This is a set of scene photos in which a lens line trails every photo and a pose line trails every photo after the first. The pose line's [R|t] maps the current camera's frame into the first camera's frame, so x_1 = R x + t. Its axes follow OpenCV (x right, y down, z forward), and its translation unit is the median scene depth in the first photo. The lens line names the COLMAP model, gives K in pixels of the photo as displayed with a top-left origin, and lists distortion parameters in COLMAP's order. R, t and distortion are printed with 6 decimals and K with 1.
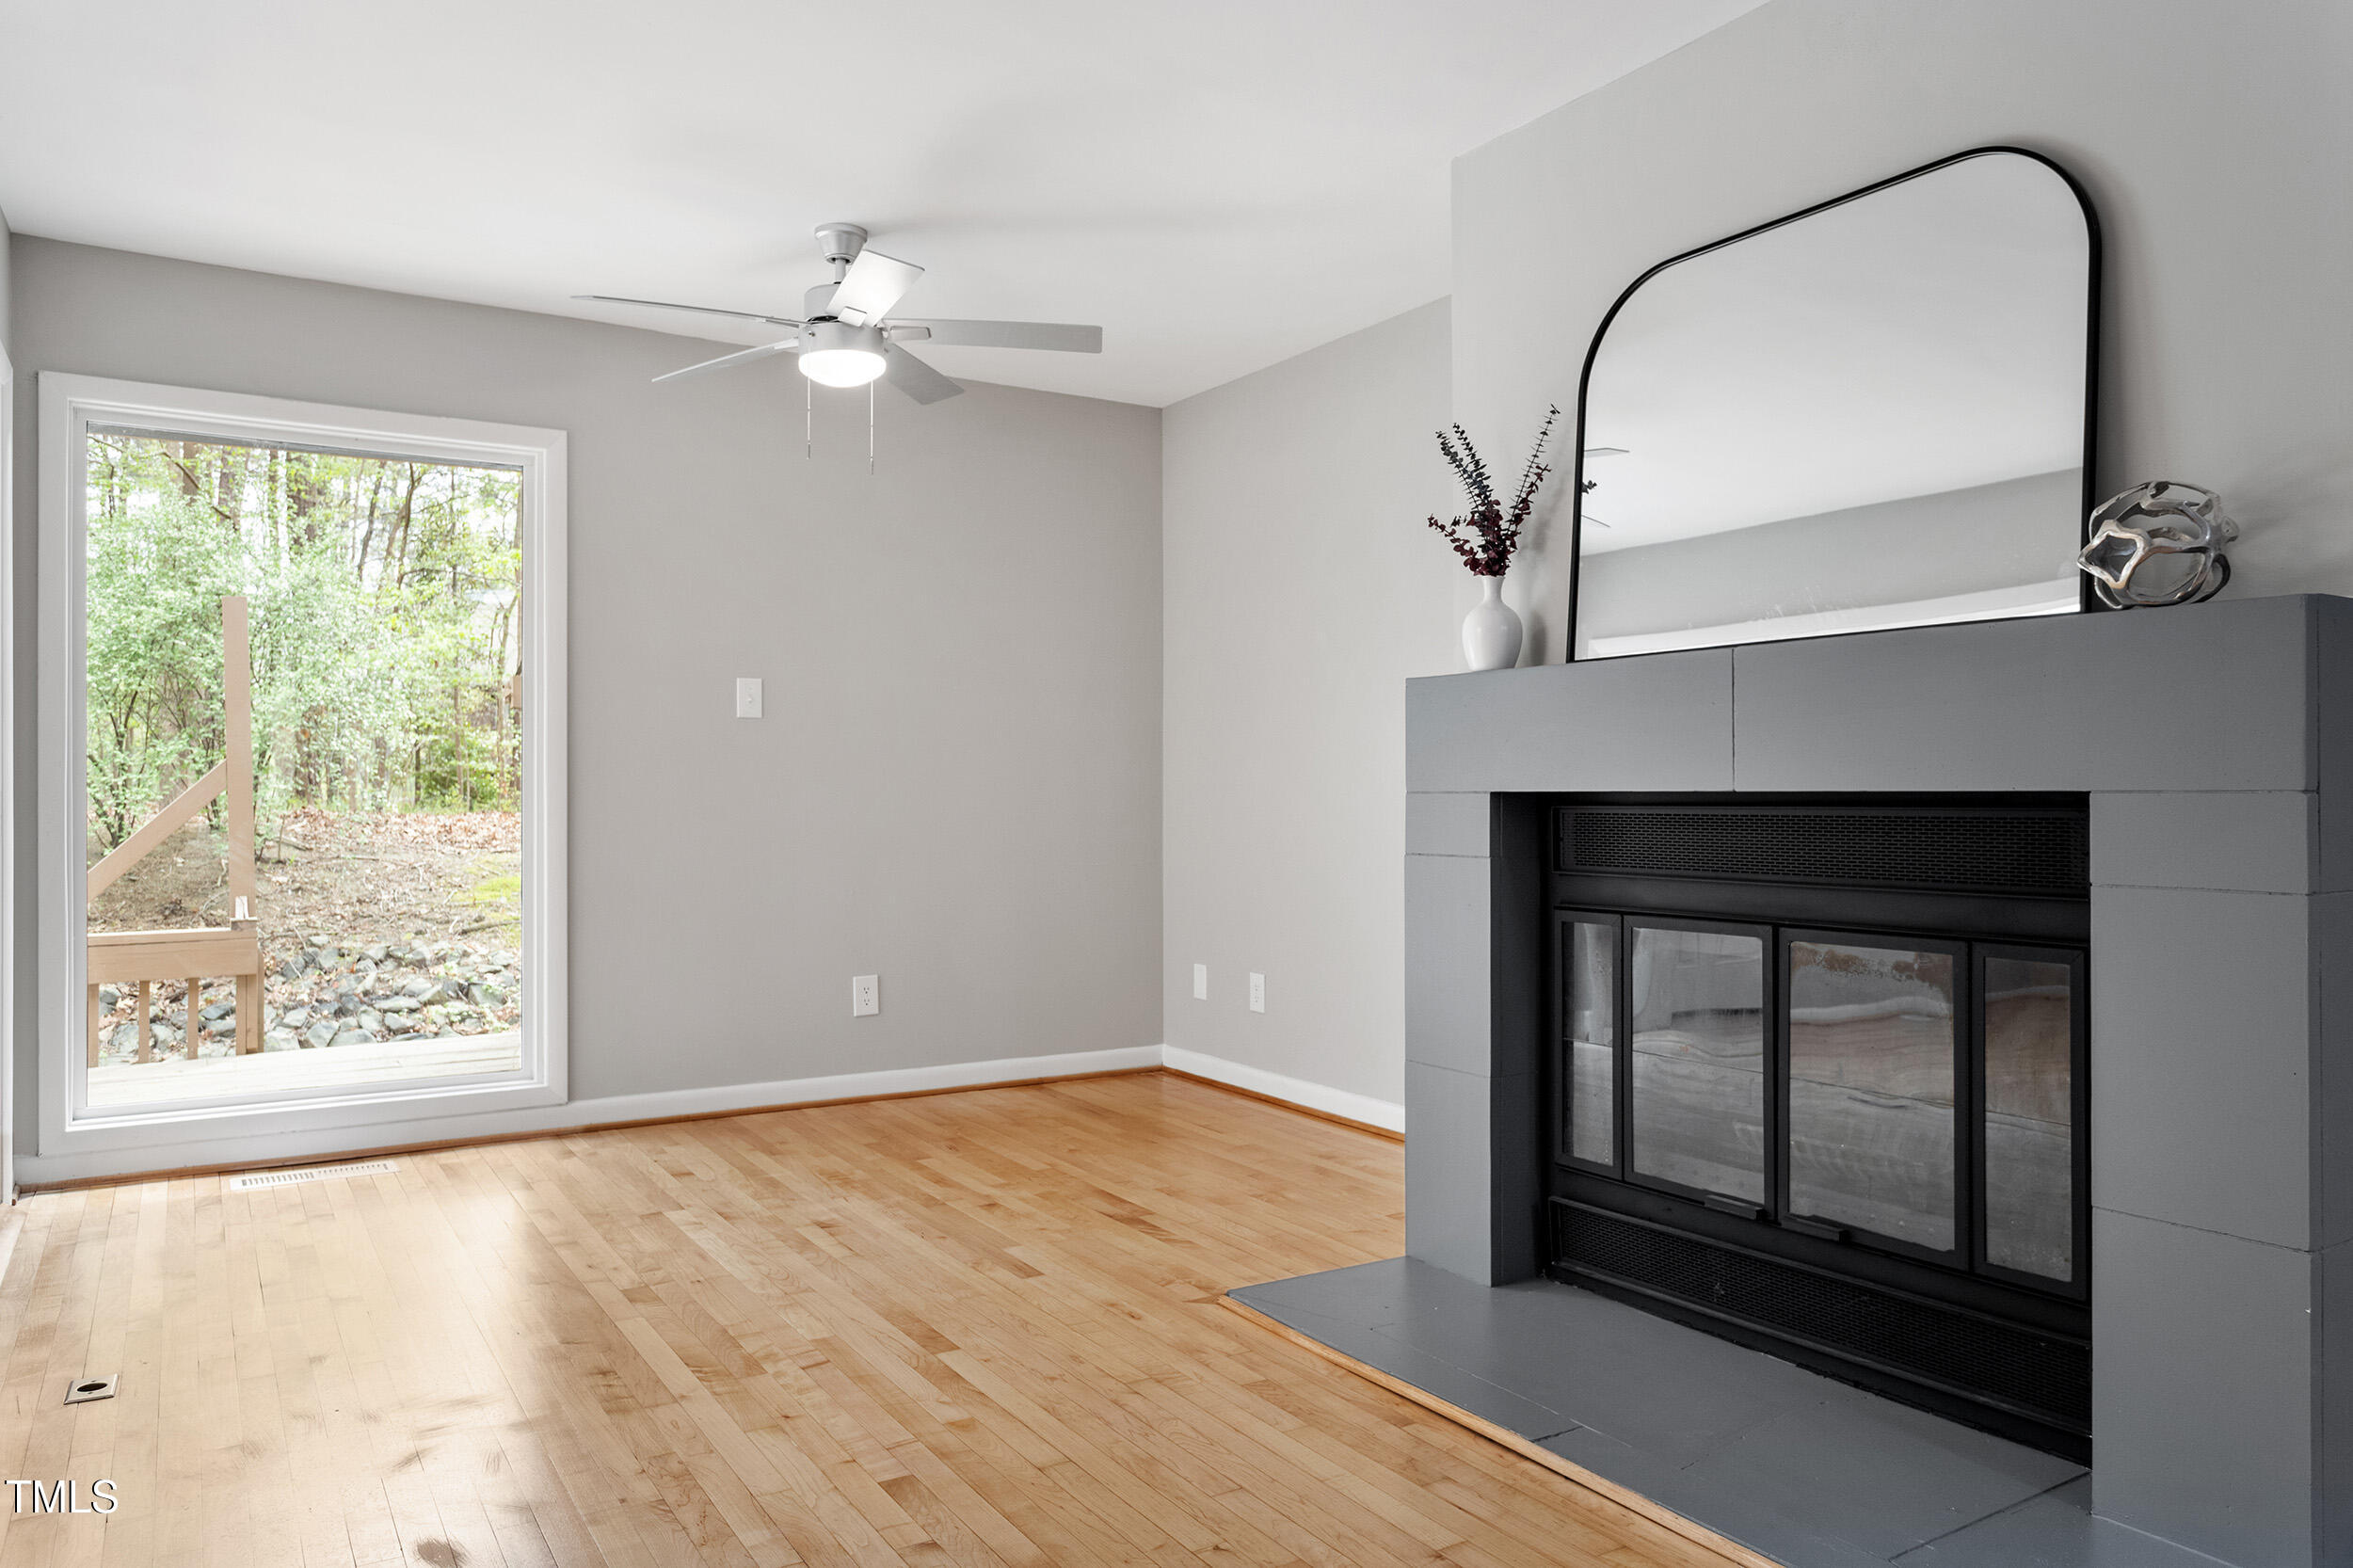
lens RADIAL K [[1598.2, 0, 1169.9], [0, 1598.2, 790.6], [0, 0, 1]] dist [0.003425, 0.001611]
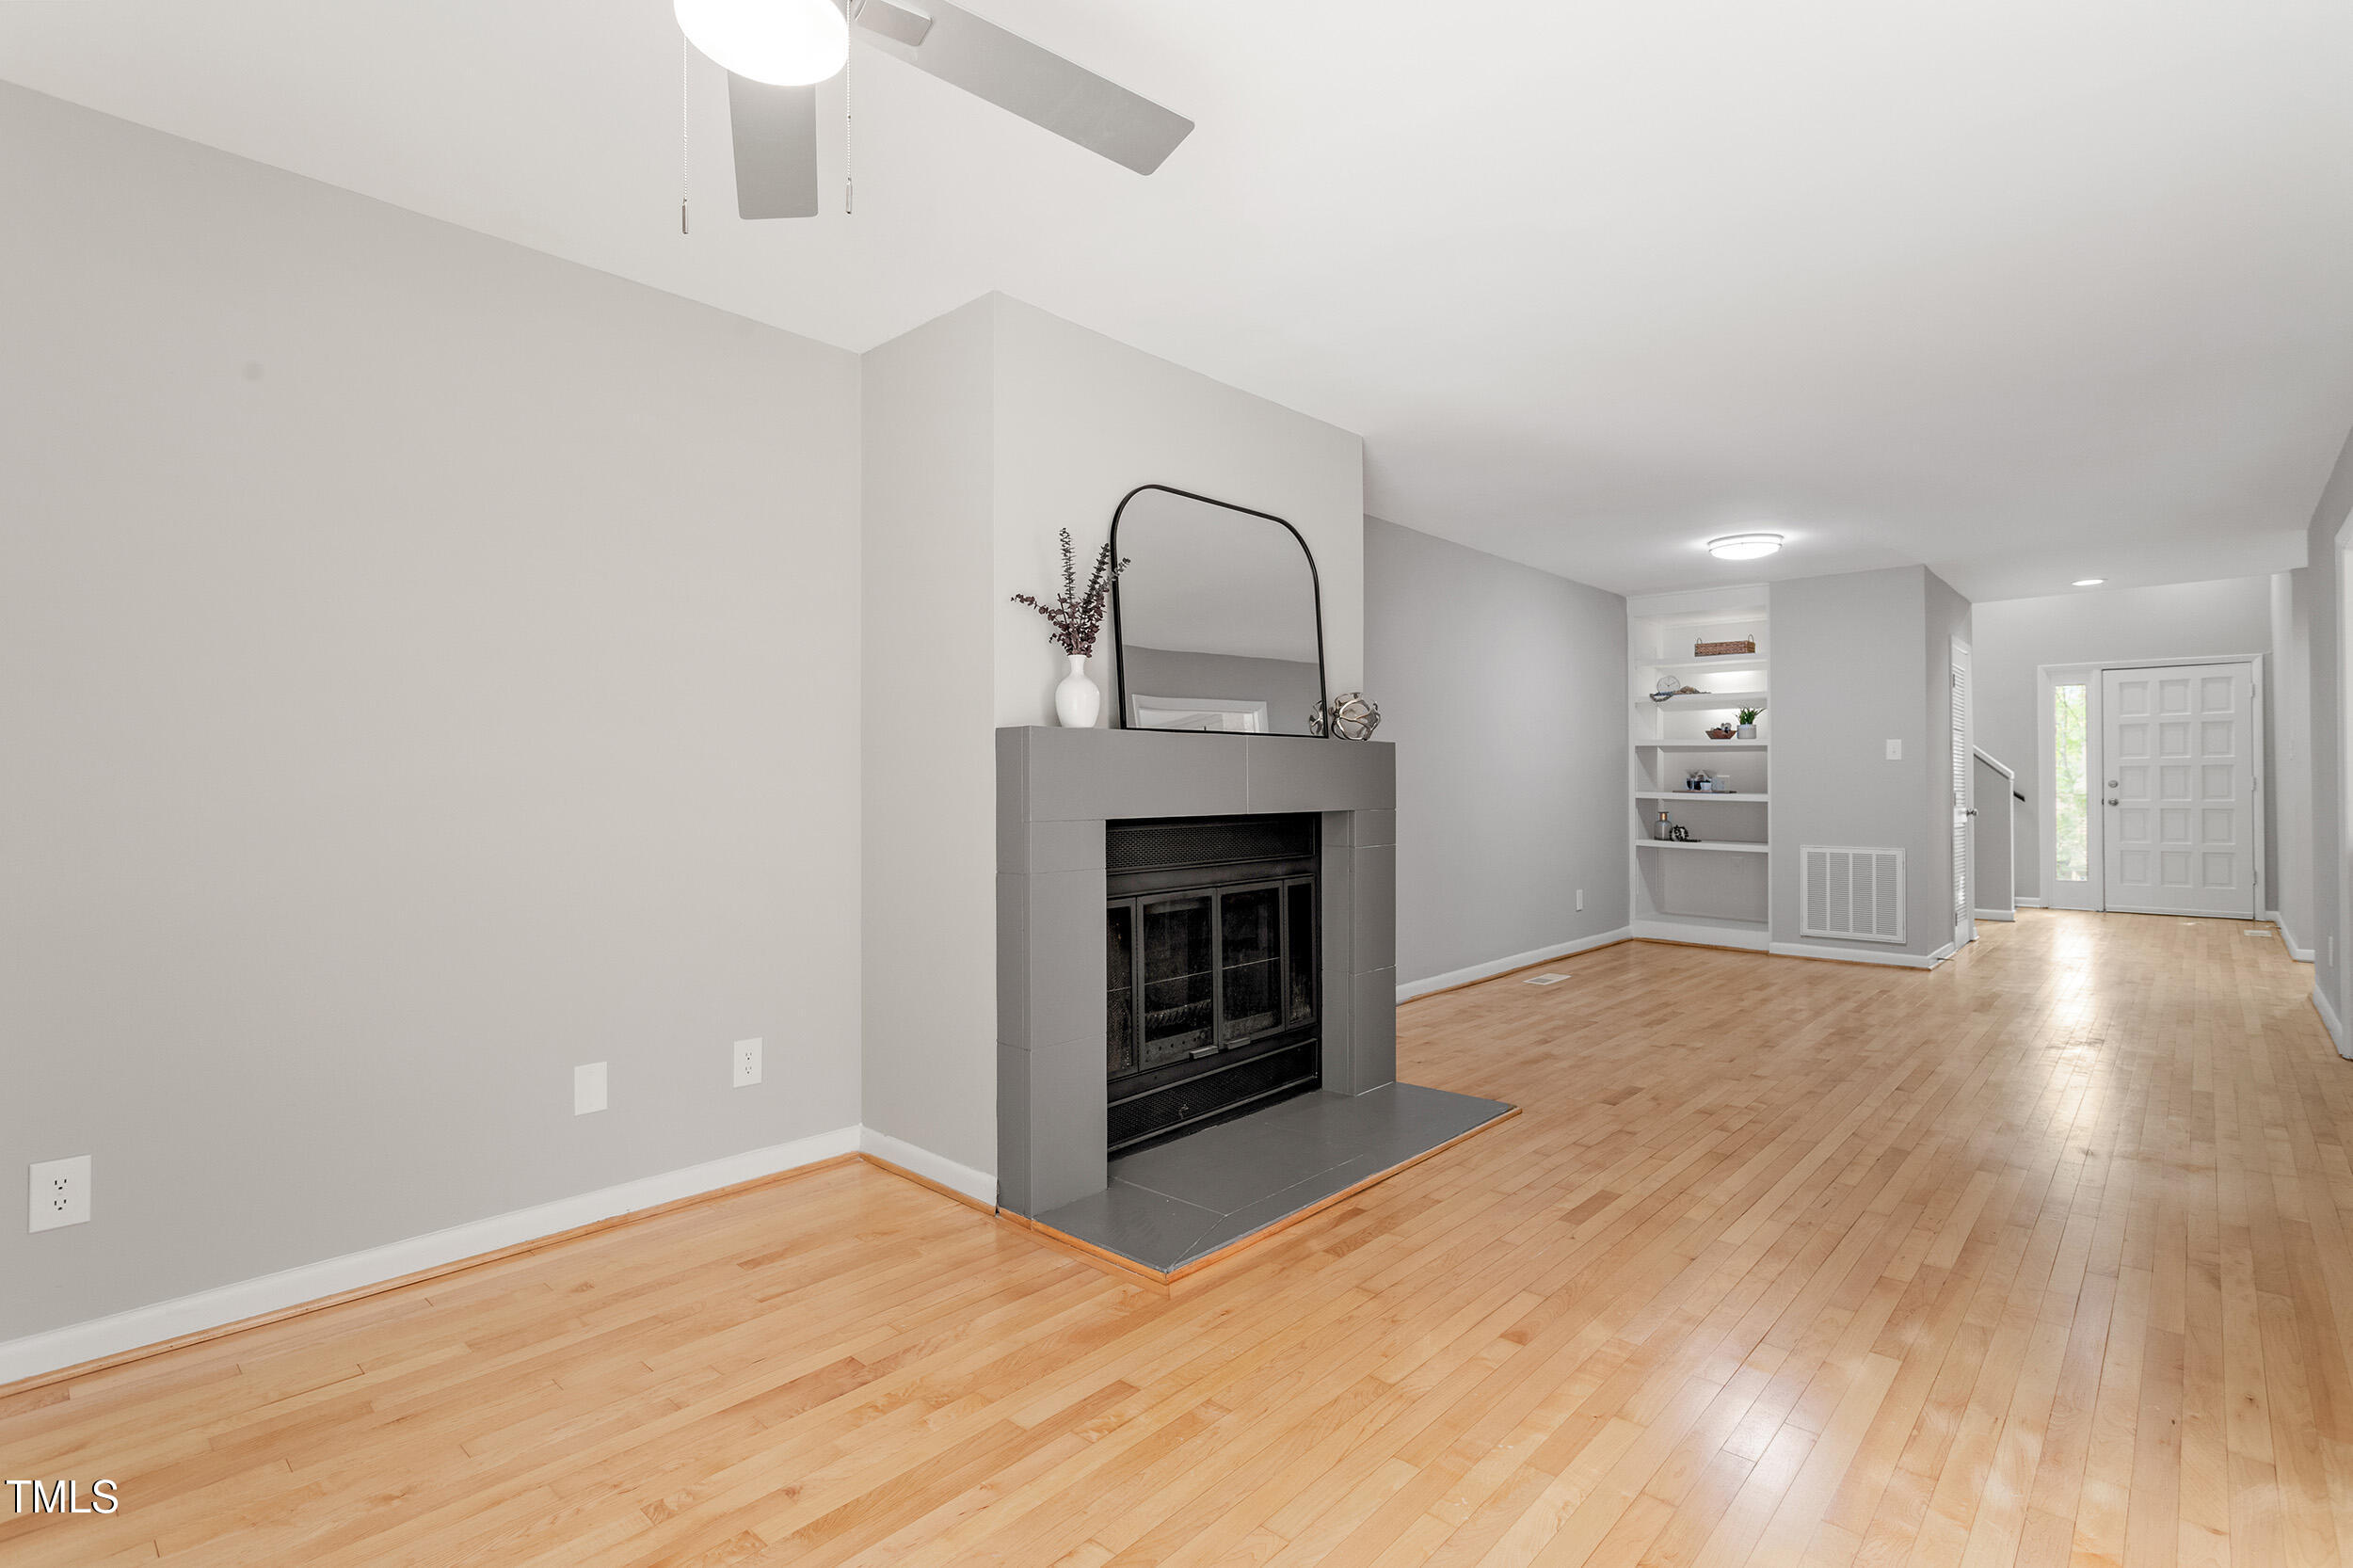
lens RADIAL K [[1118.9, 0, 1180.1], [0, 1118.9, 771.2], [0, 0, 1]] dist [0.000957, 0.001135]
pose [[-0.283618, 0.012872, 0.958851, -0.544695], [-0.003891, 0.999886, -0.014574, -0.021446], [-0.958930, -0.007864, -0.283535, 0.906399]]
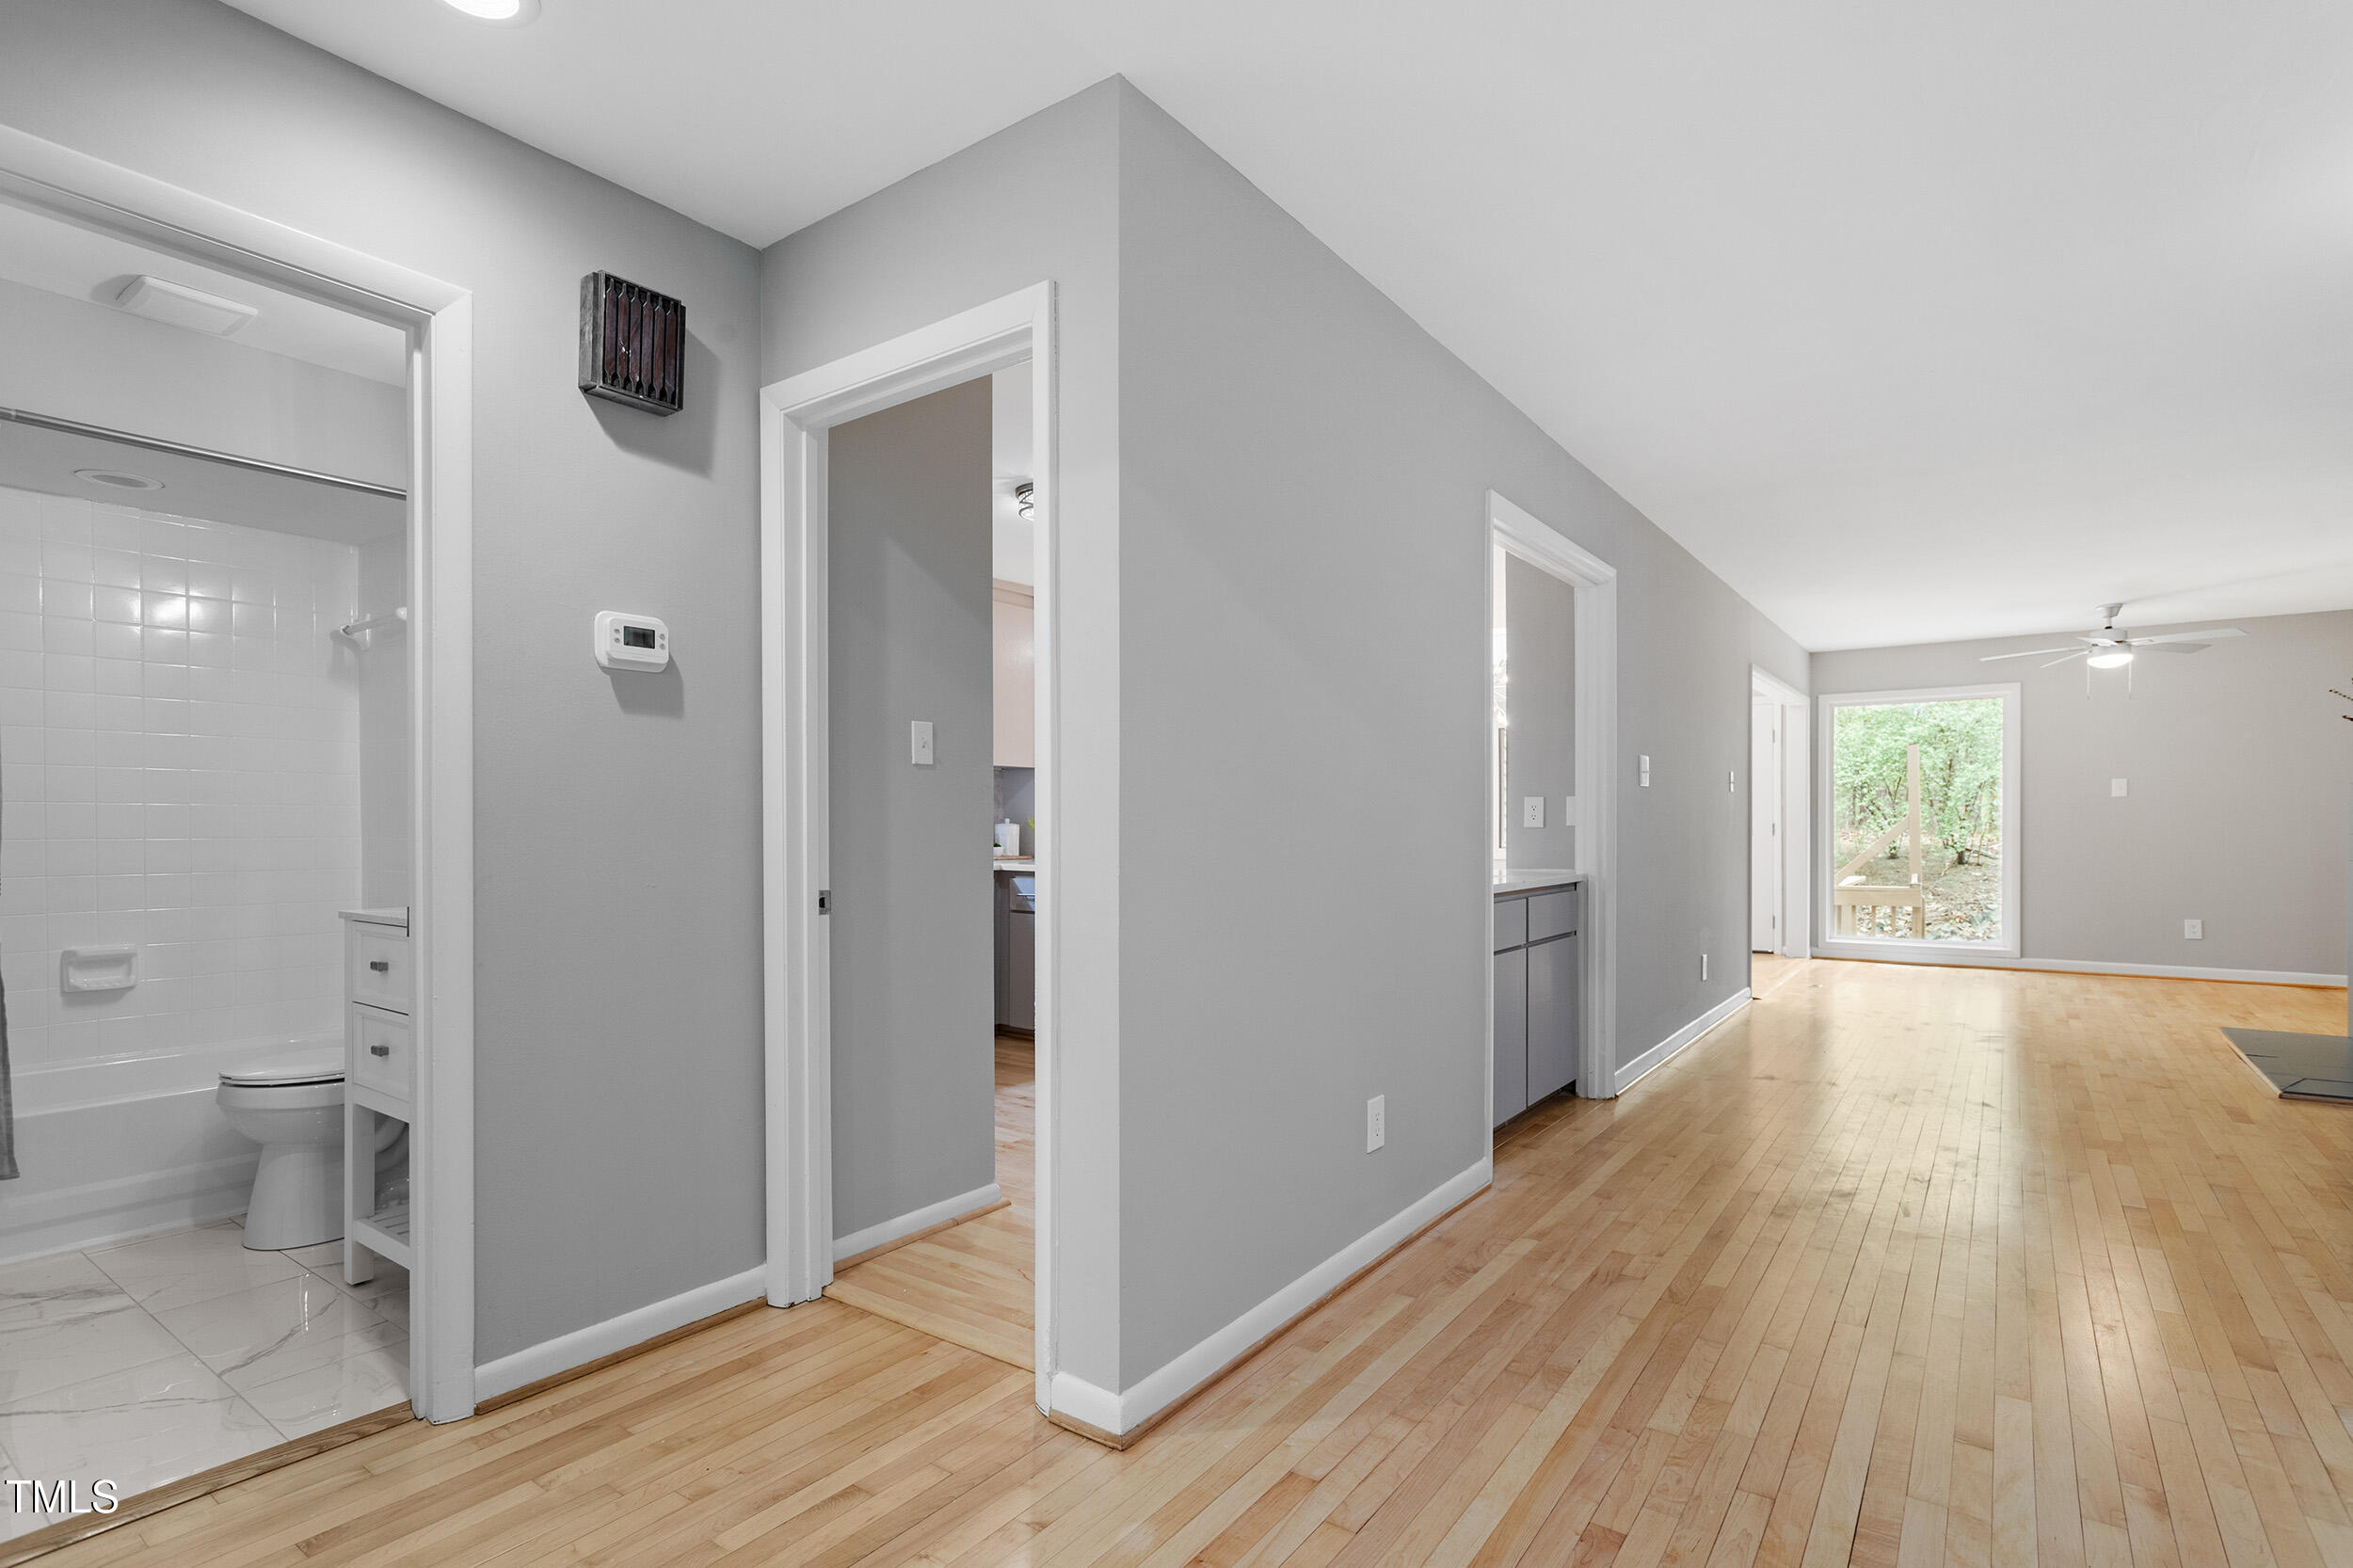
lens RADIAL K [[1118.9, 0, 1192.9], [0, 1118.9, 833.6], [0, 0, 1]] dist [0.000957, 0.001135]
pose [[0.383622, 0.003769, -0.923482, 0.839160], [0.006219, 0.999958, 0.006664, -0.016453], [0.923469, -0.008299, 0.383583, -0.959607]]
